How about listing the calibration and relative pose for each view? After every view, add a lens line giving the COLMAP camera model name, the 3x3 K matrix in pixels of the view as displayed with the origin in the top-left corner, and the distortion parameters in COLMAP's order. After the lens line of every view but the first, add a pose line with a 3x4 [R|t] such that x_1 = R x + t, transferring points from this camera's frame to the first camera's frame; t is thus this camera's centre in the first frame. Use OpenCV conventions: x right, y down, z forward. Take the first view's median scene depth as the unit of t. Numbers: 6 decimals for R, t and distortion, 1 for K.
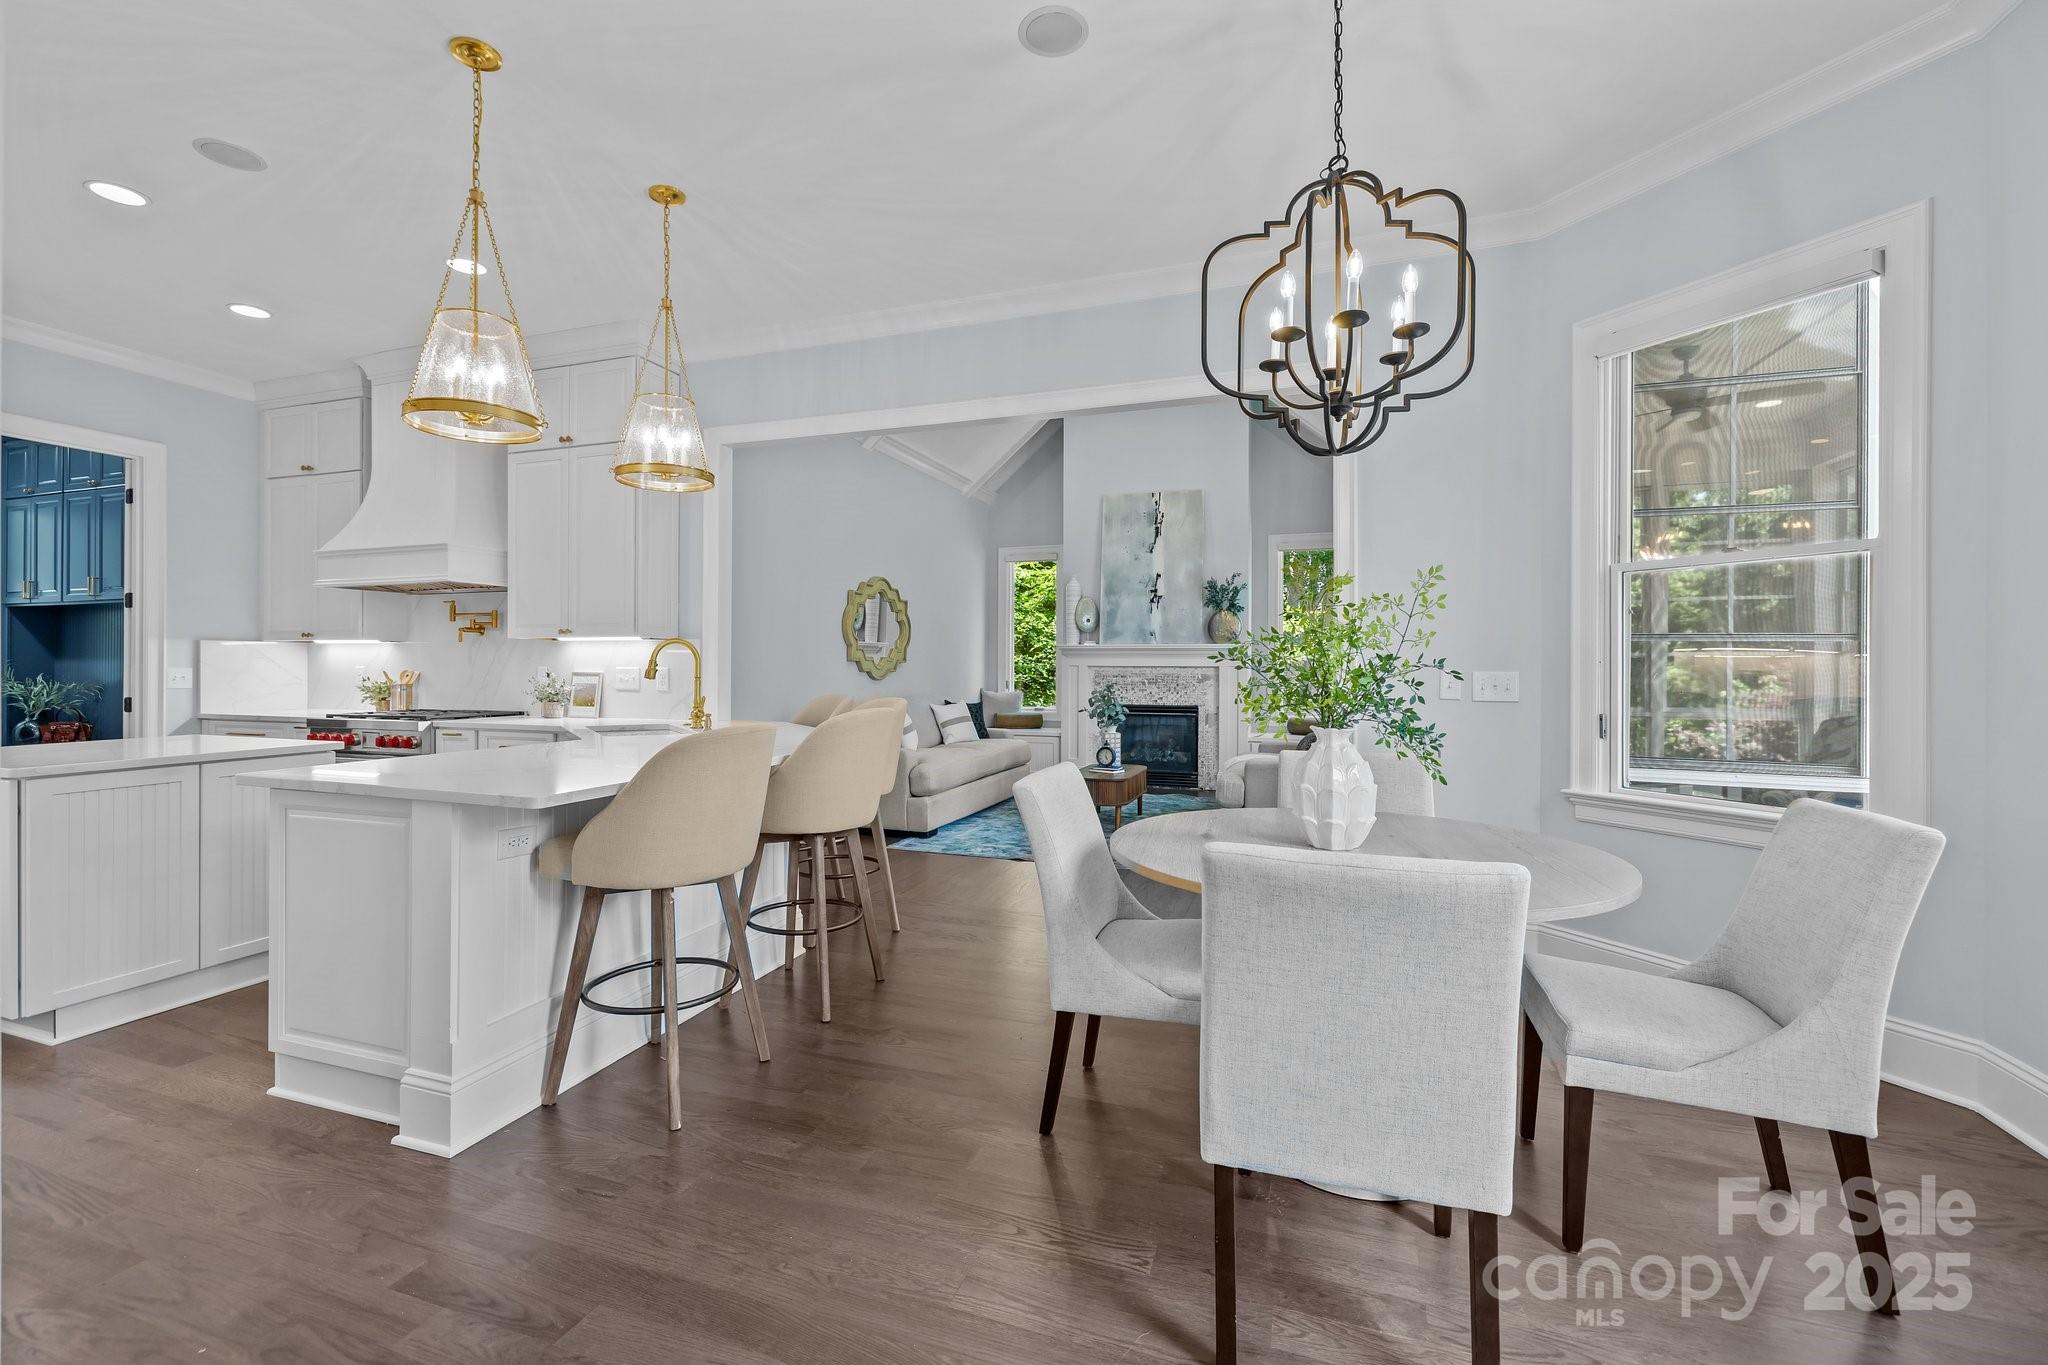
lens RADIAL K [[860.5, 0, 1005.5], [0, 860.5, 665.8], [0, 0, 1]] dist [-0.001922, -0.000438]
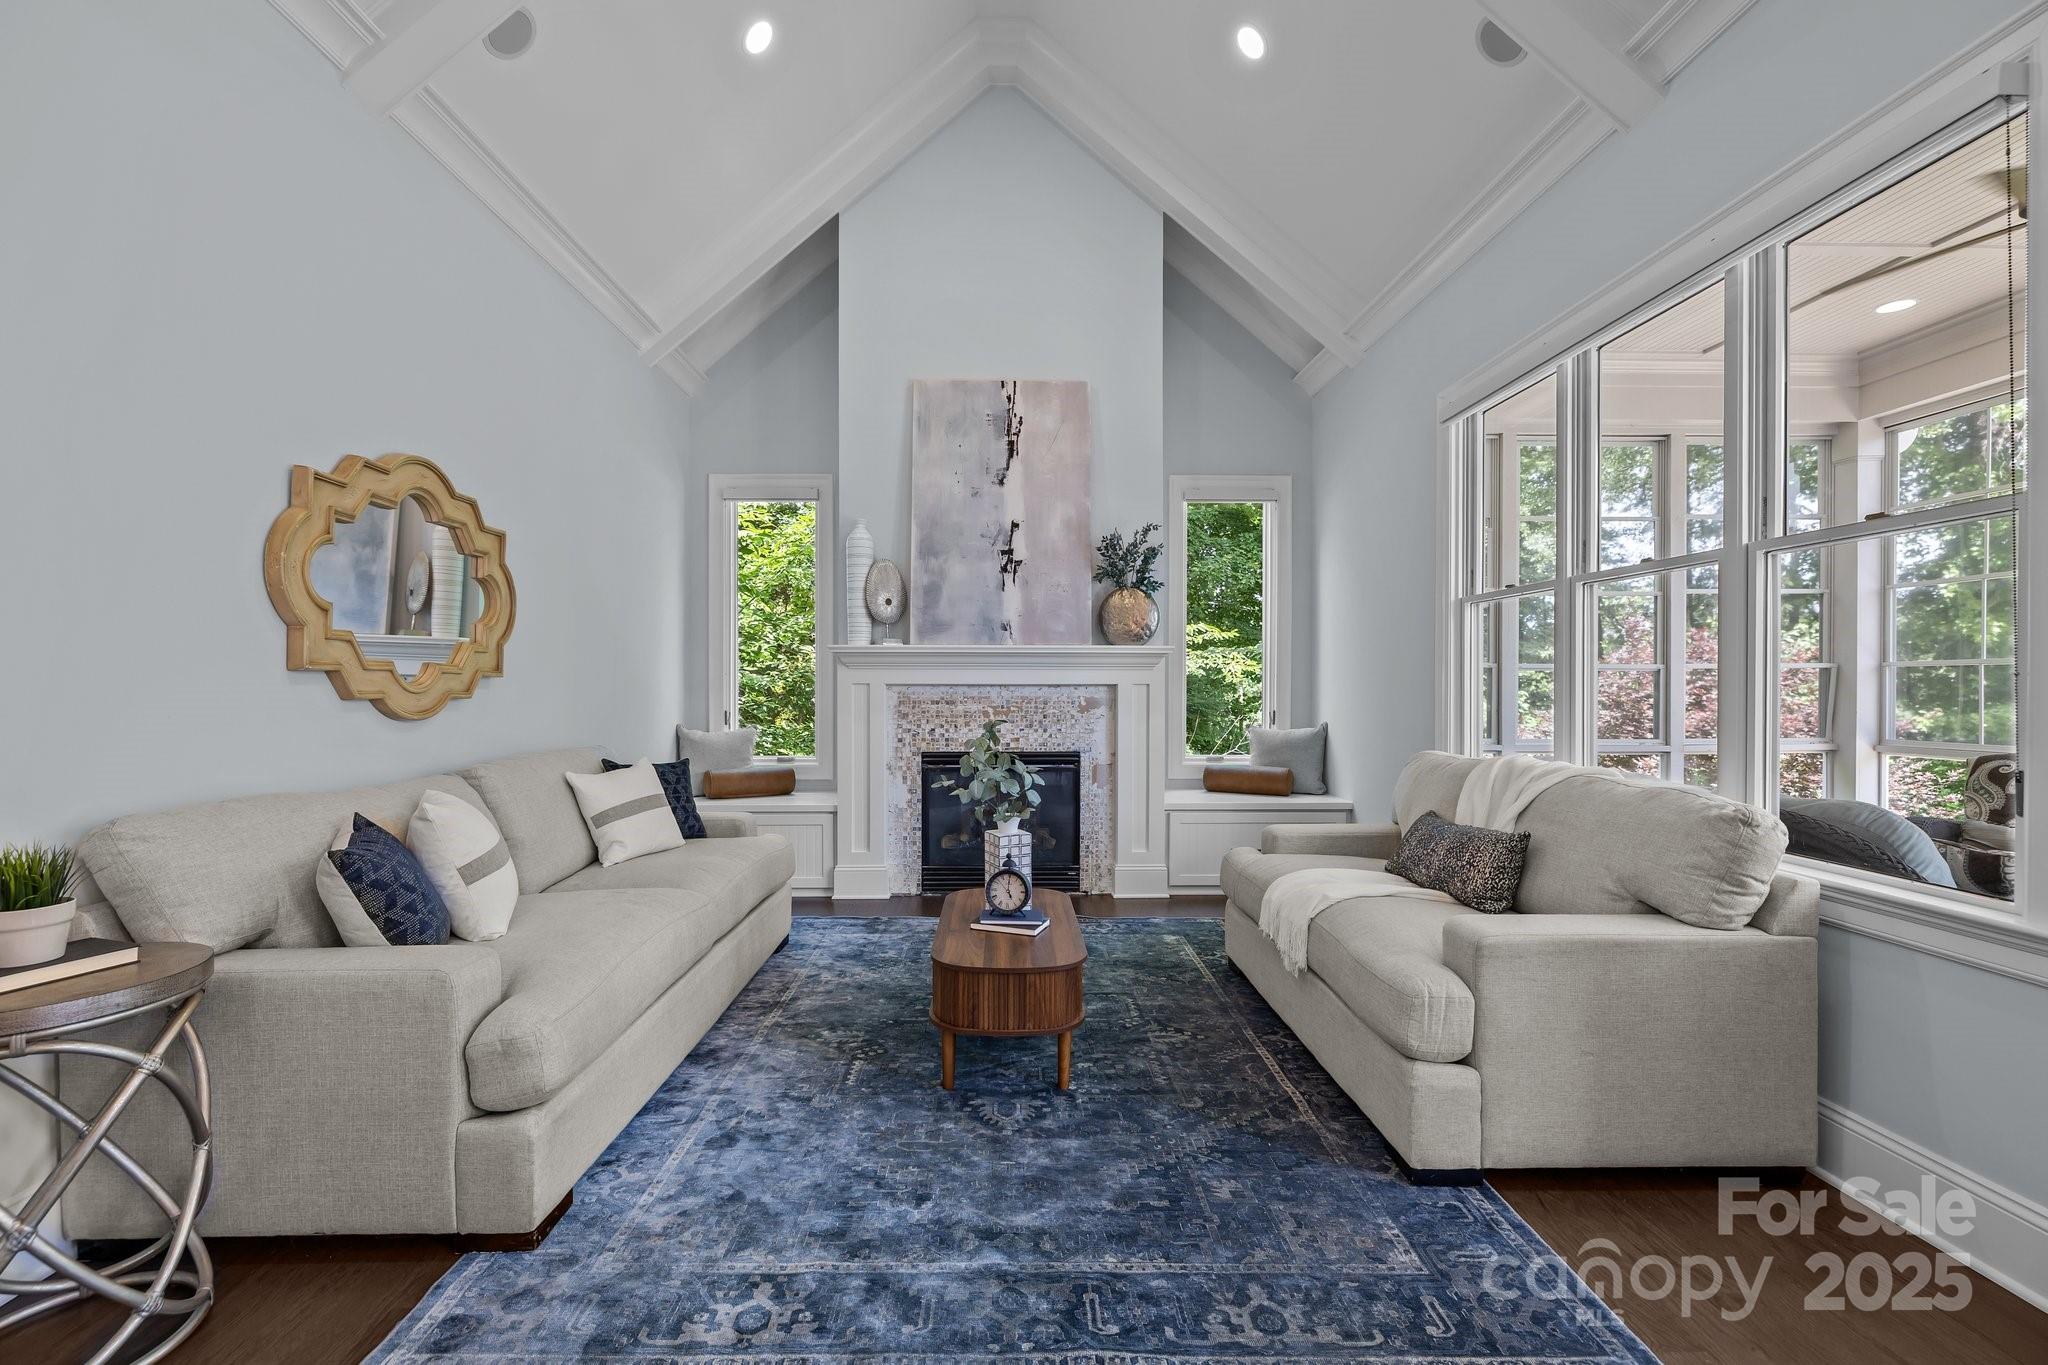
lens RADIAL K [[868.5, 0, 1008.9], [0, 868.5, 690.0], [0, 0, 1]] dist [-0.000094, 0.000083]
pose [[0.936331, -0.004345, 0.351092, -0.043595], [0.002433, 0.999980, 0.005888, 0.001511], [-0.351111, -0.004659, 0.936322, 0.708589]]
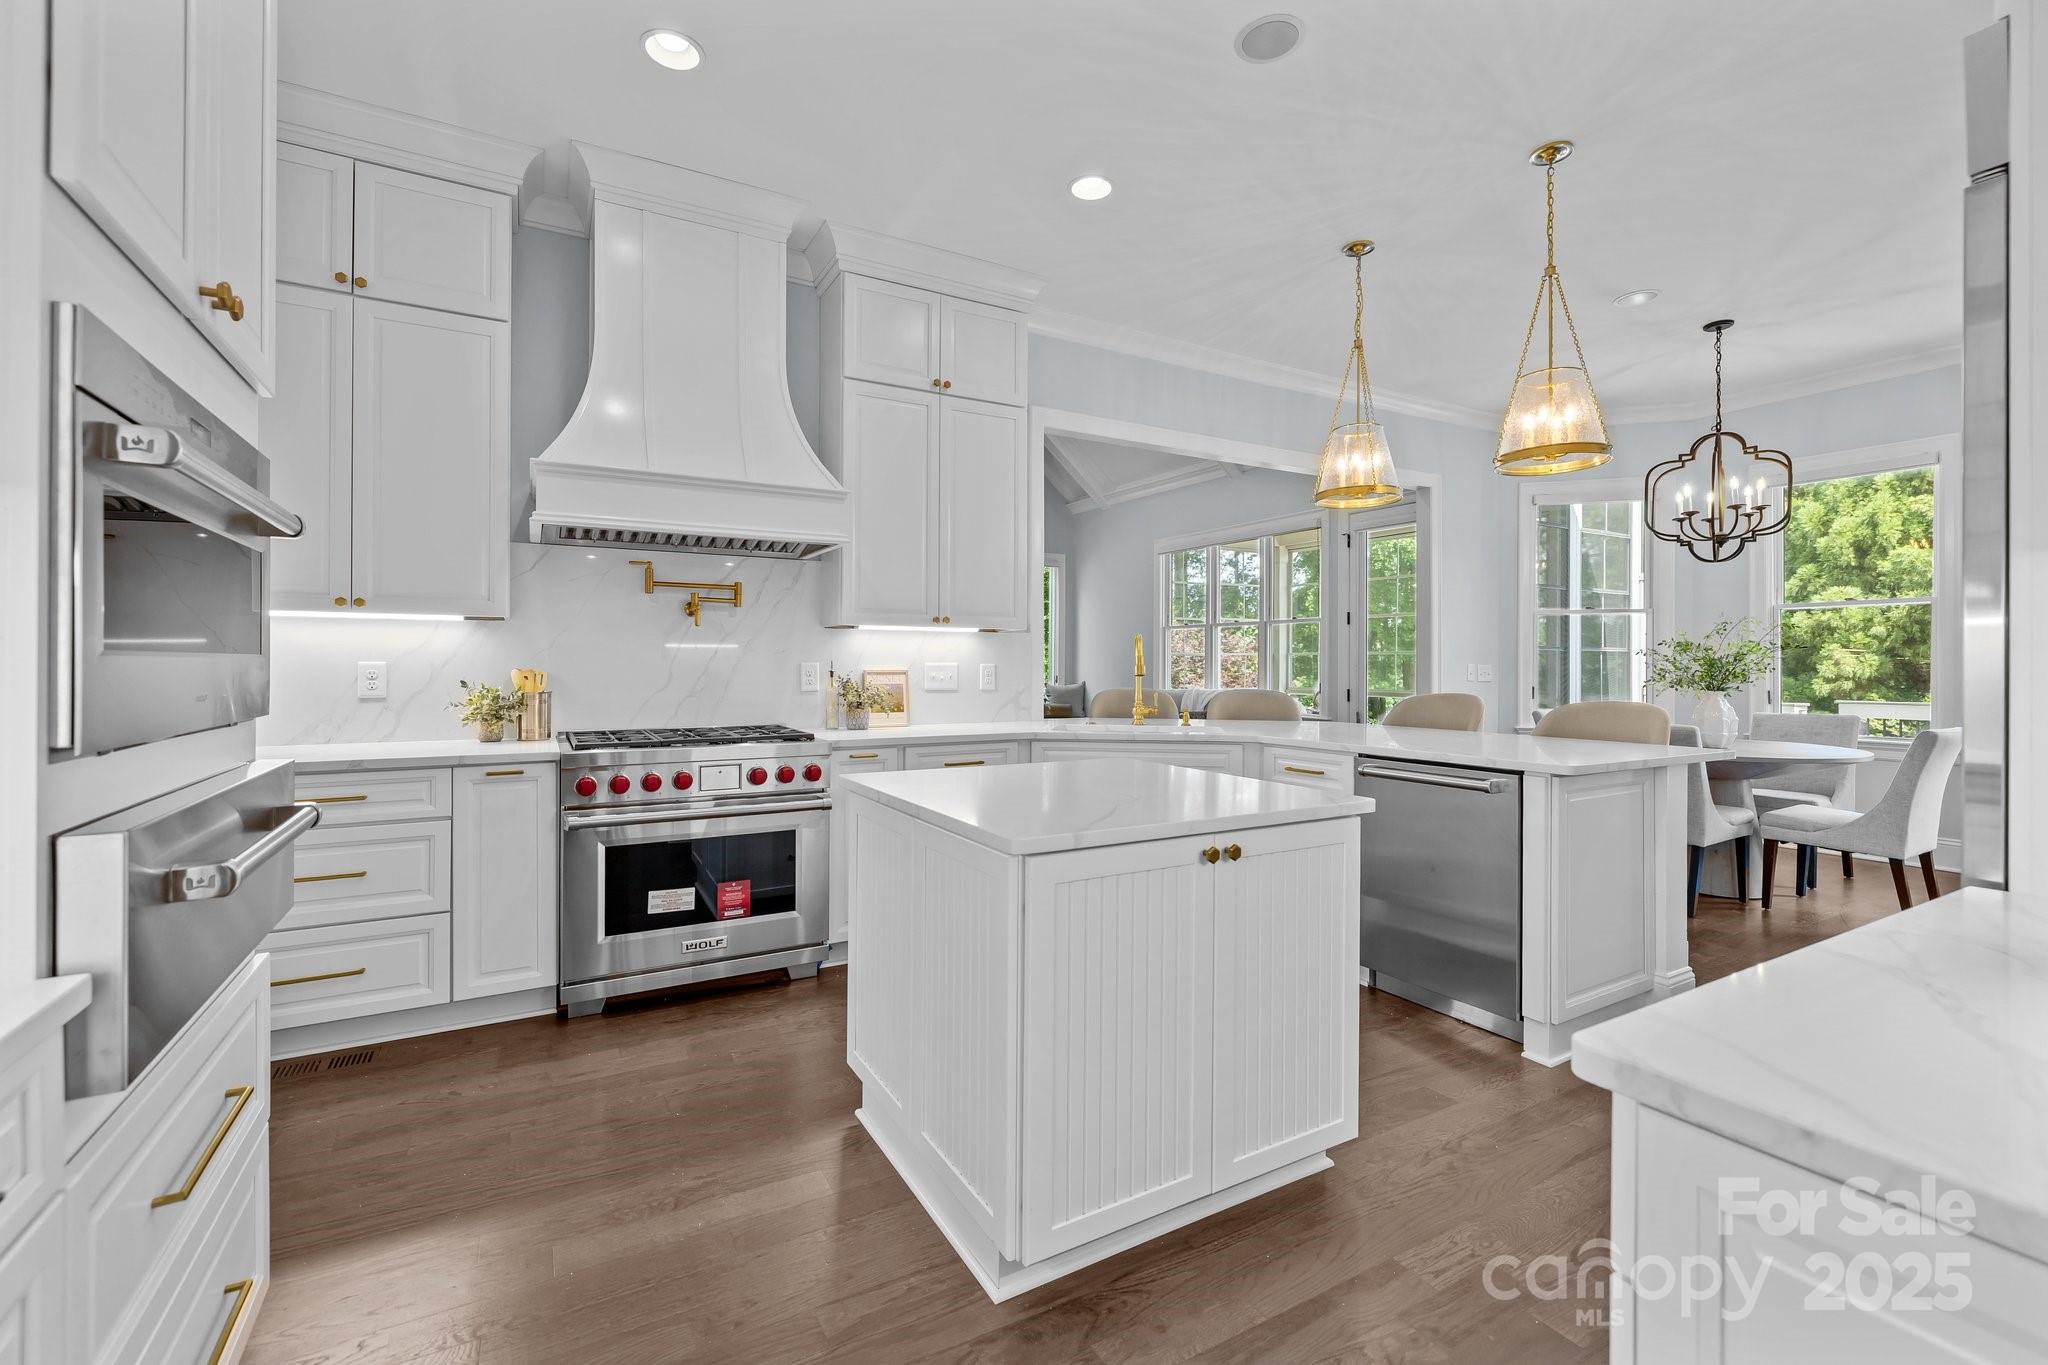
lens RADIAL K [[866.3, 0, 1010.6], [0, 866.3, 669.3], [0, 0, 1]] dist [-0.000187, 0.000452]
pose [[0.659419, -0.006736, 0.751746, -0.921463], [-0.000188, 0.999958, 0.009125, -0.000231], [-0.751776, -0.006159, 0.659390, 0.346179]]
